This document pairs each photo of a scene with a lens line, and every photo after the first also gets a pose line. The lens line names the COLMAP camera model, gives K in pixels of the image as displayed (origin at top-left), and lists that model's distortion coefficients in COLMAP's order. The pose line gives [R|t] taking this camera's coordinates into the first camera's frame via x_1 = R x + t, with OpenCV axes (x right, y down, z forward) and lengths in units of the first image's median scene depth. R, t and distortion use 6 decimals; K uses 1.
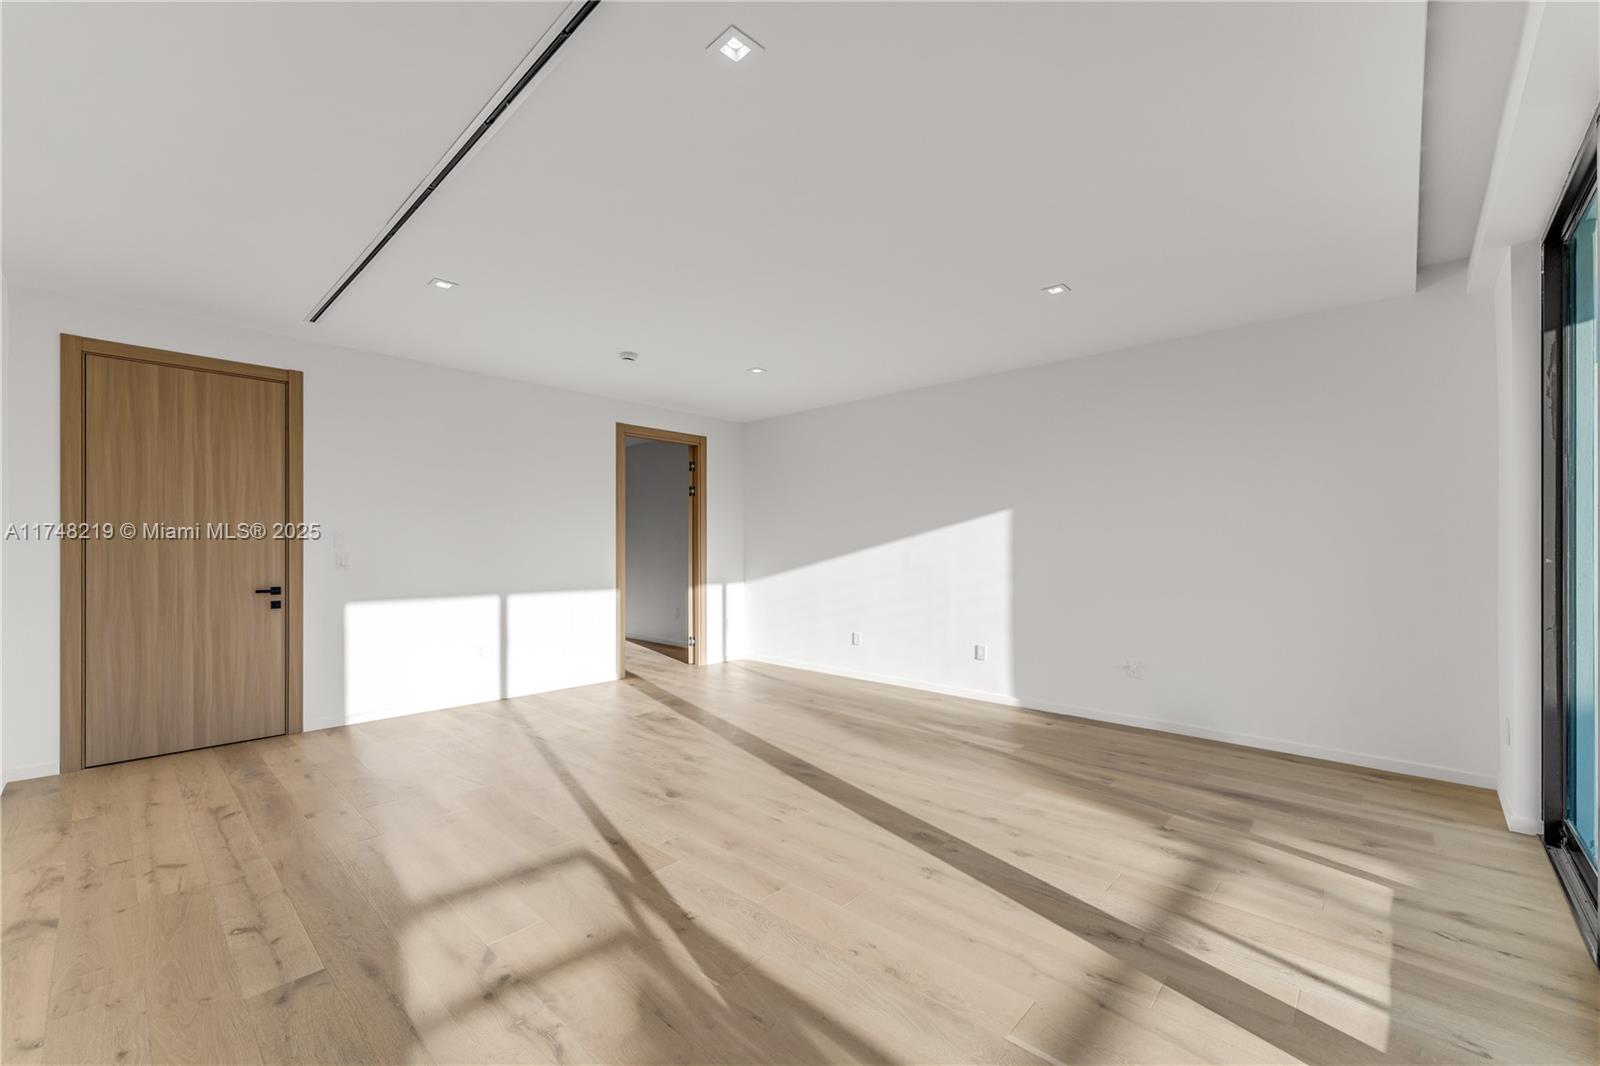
lens RADIAL K [[645.1, 0, 804.3], [0, 645.1, 530.7], [0, 0, 1]] dist [-0.000894, 0.000096]
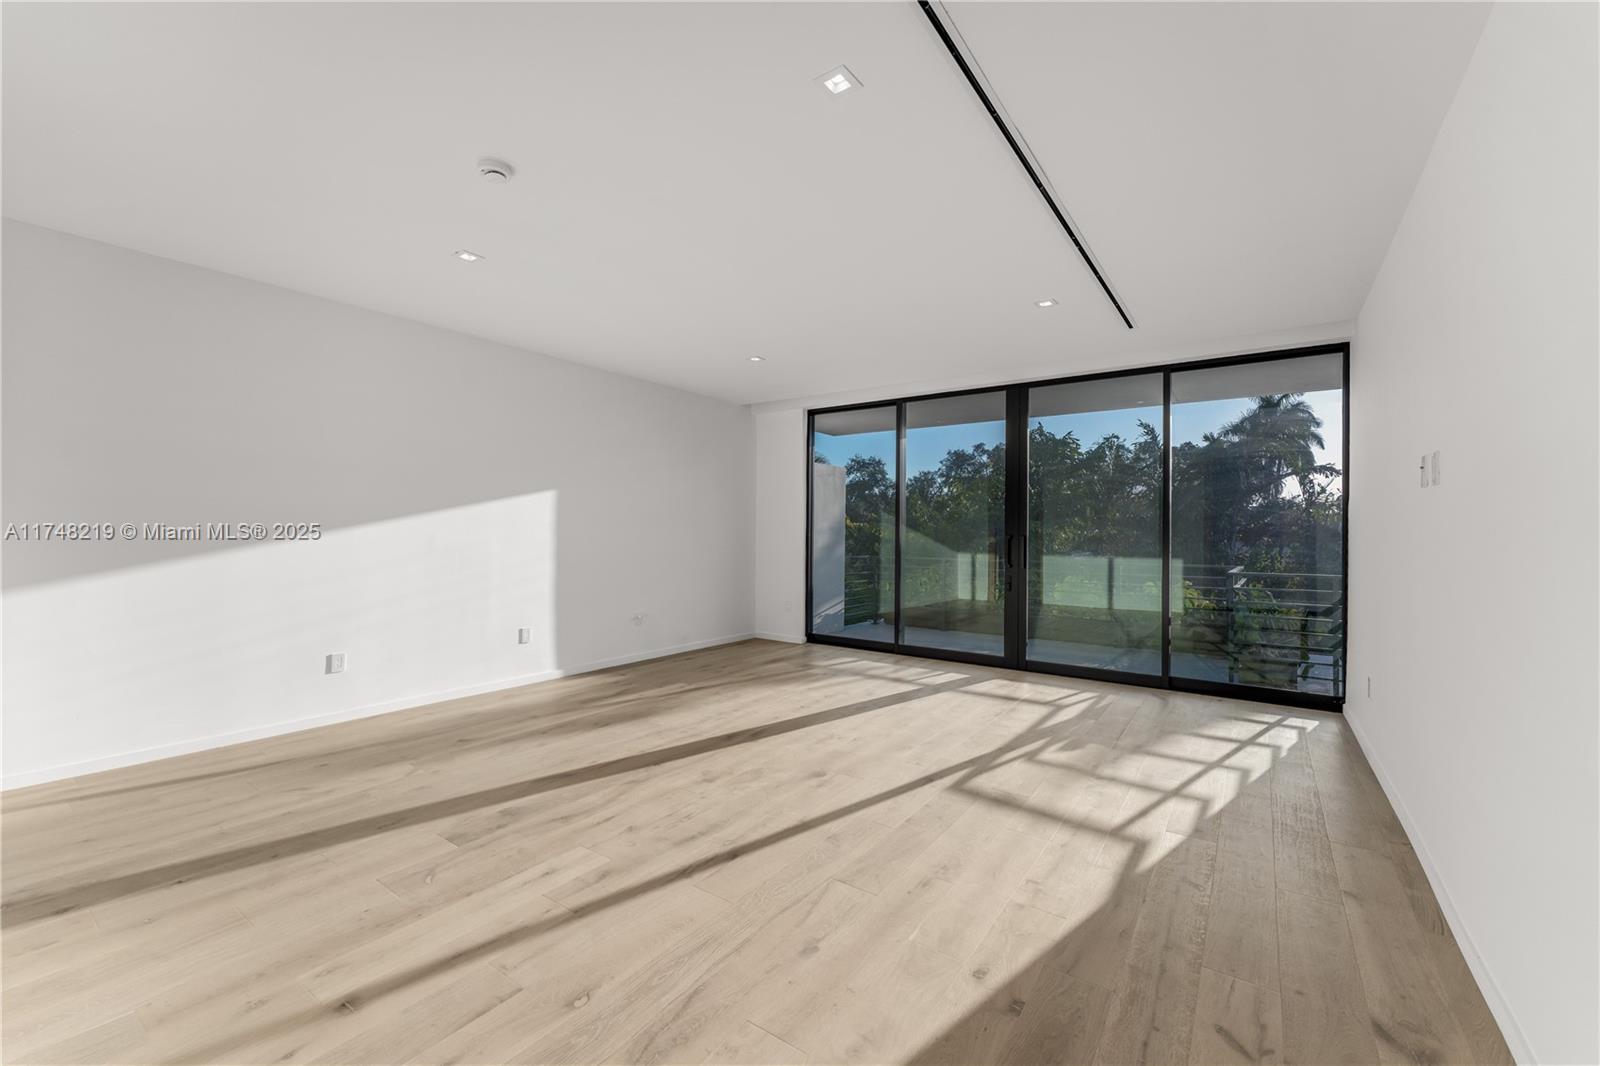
lens RADIAL K [[645.1, 0, 804.3], [0, 645.1, 530.7], [0, 0, 1]] dist [-0.000894, 0.000096]
pose [[-0.135063, 0.000587, 0.990837, -1.049034], [-0.036026, 0.999336, -0.005503, 0.031980], [-0.990182, -0.036439, -0.134952, 1.028755]]
